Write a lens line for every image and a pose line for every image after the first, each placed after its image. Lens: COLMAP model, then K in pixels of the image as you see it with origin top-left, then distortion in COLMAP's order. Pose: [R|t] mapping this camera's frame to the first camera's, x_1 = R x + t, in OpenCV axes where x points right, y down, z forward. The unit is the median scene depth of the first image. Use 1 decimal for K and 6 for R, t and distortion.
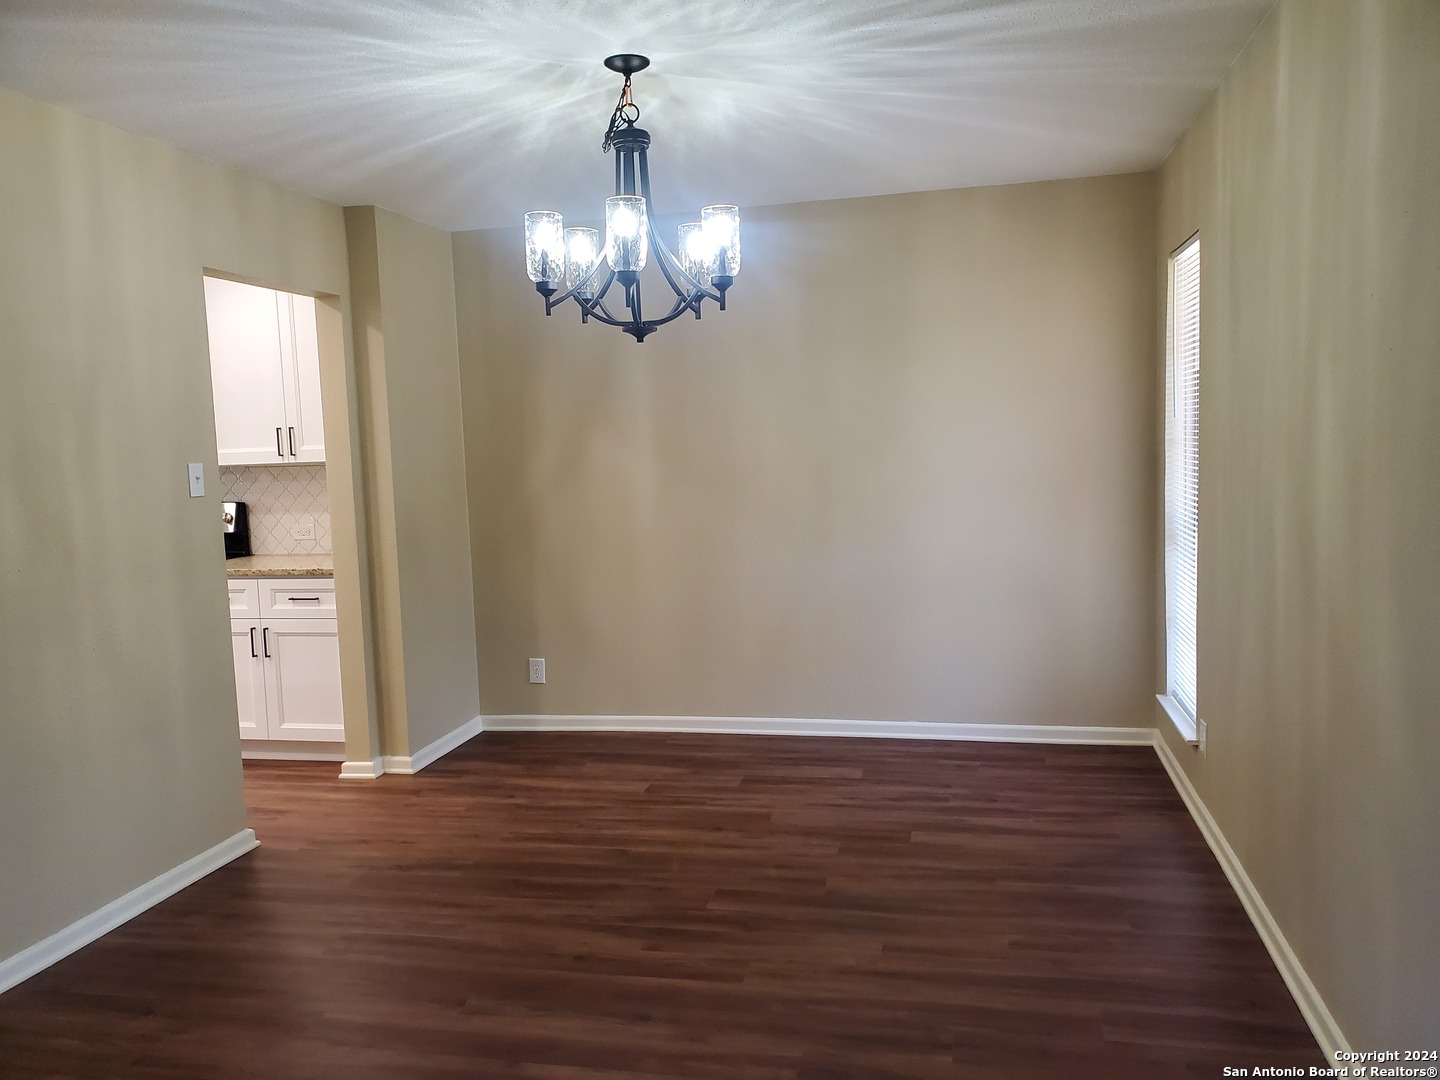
lens RADIAL K [[1119.2, 0, 722.0], [0, 1119.2, 545.8], [0, 0, 1]] dist [0.037012, -0.041564]
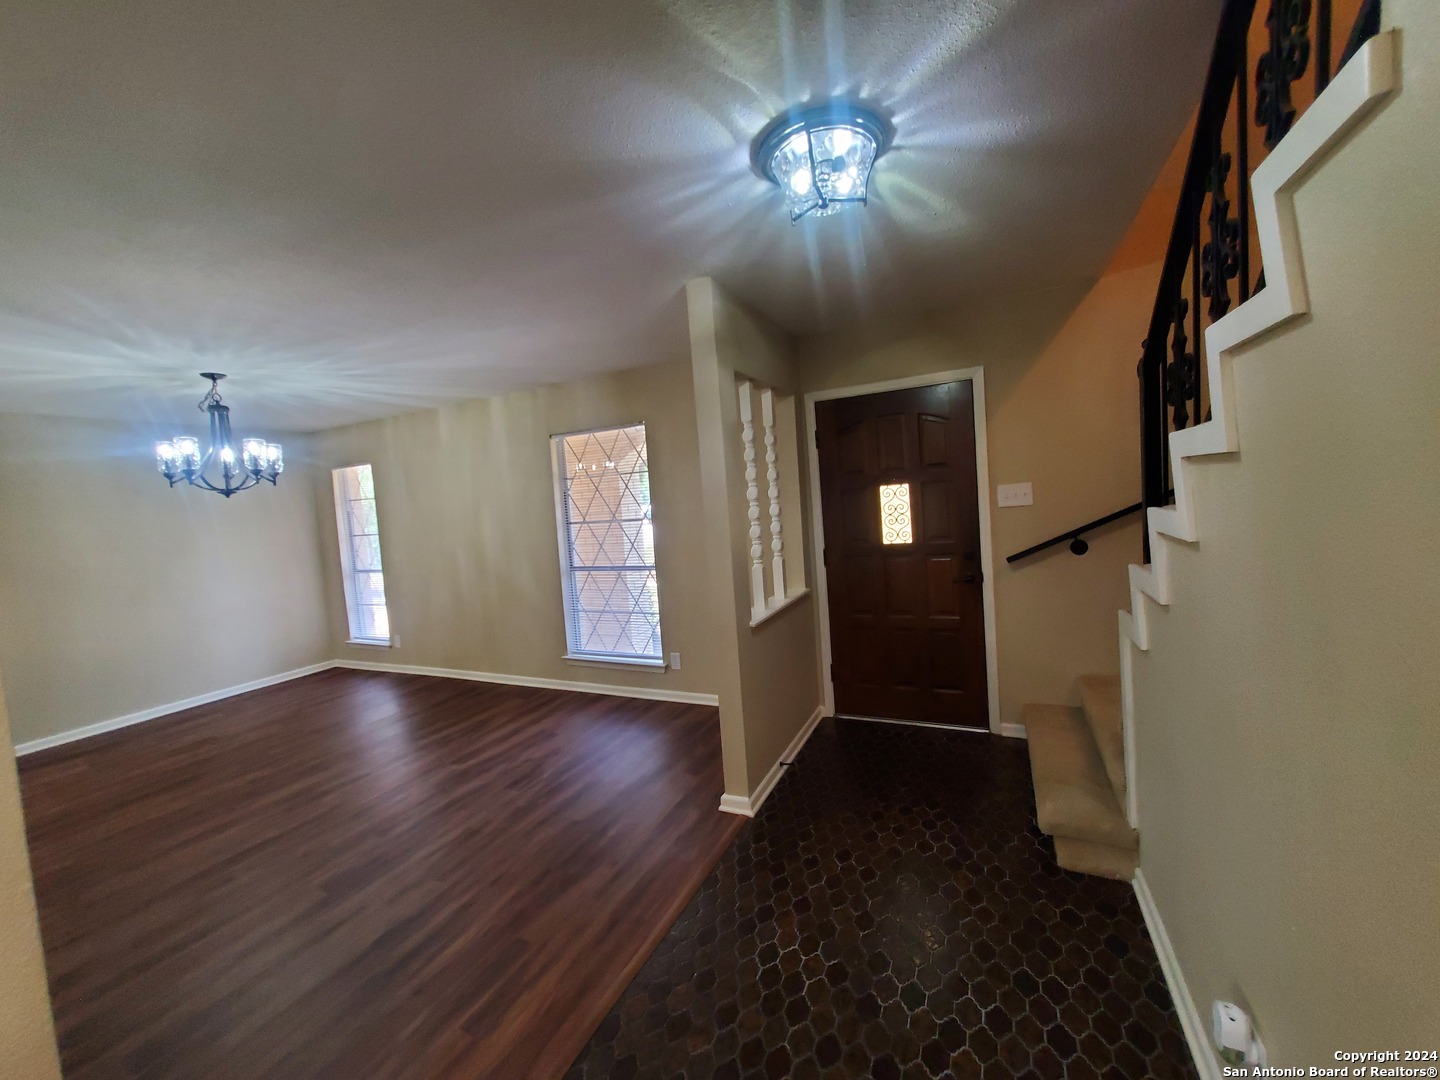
lens RADIAL K [[573.2, 0, 719.5], [0, 573.2, 532.3], [0, 0, 1]] dist [-0.000199, 0.000415]
pose [[0.229097, -0.037033, 0.972699, -0.721765], [0.158484, 0.987362, 0.000264, 0.028589], [-0.960415, 0.154096, 0.232070, -0.137034]]
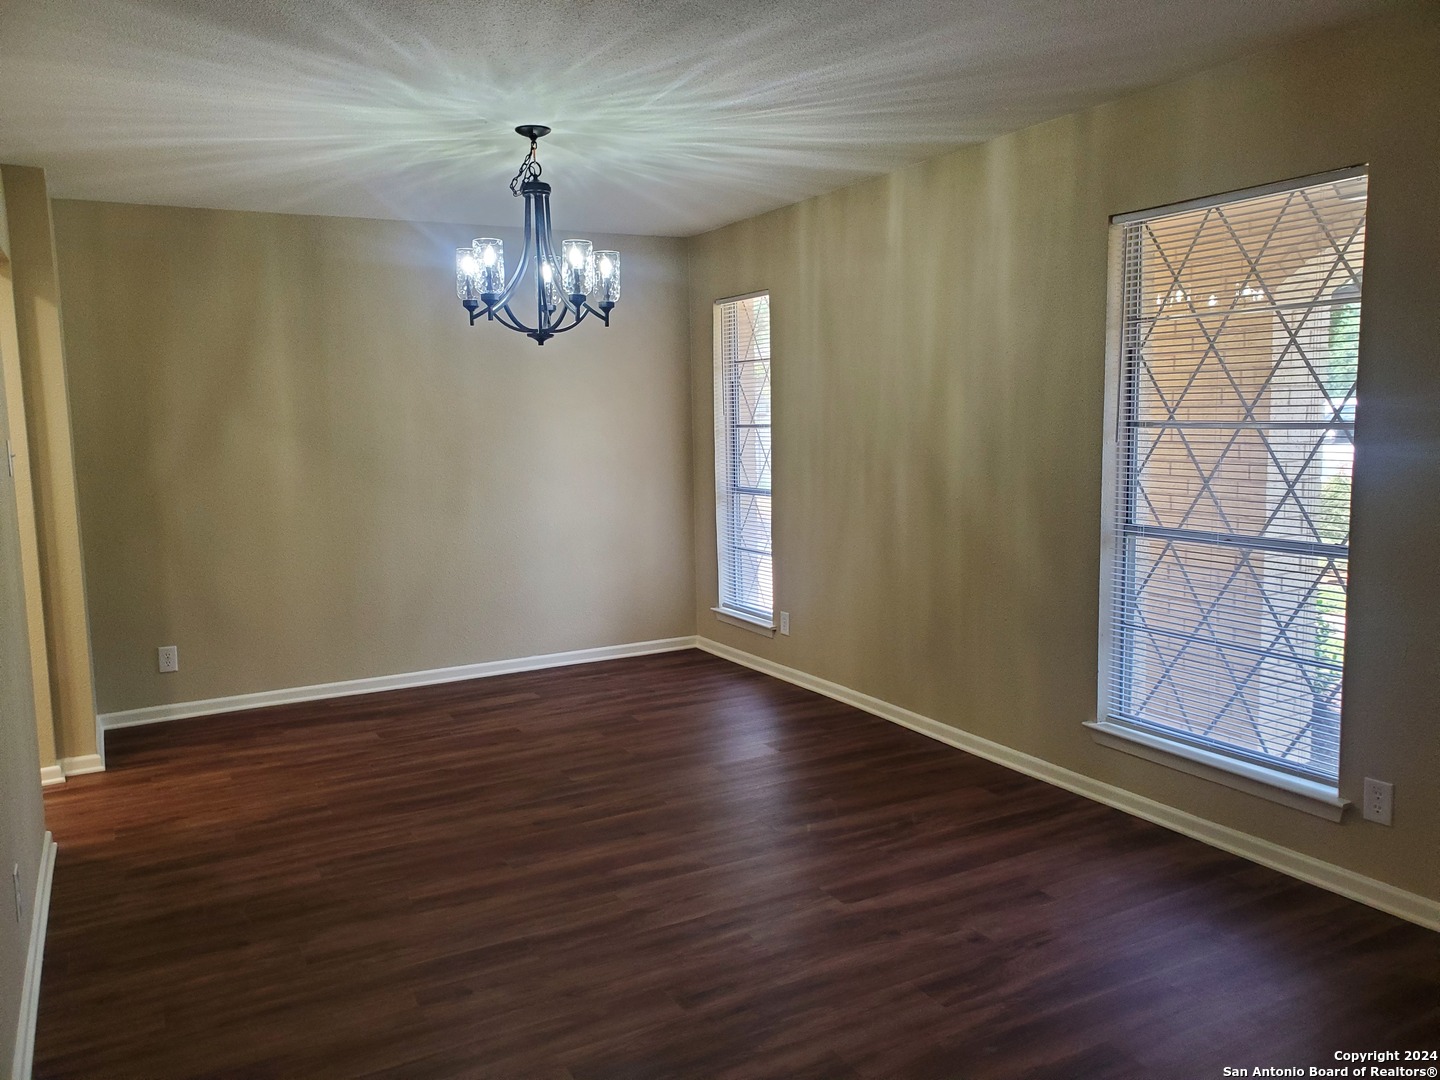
lens RADIAL K [[1119.2, 0, 717.0], [0, 1119.2, 545.7], [0, 0, 1]] dist [0.037012, -0.041564]
pose [[0.752003, -0.057549, 0.656642, -0.596551], [0.058853, 0.998065, 0.020072, 0.027439], [-0.656527, 0.023551, 0.753935, -0.081923]]
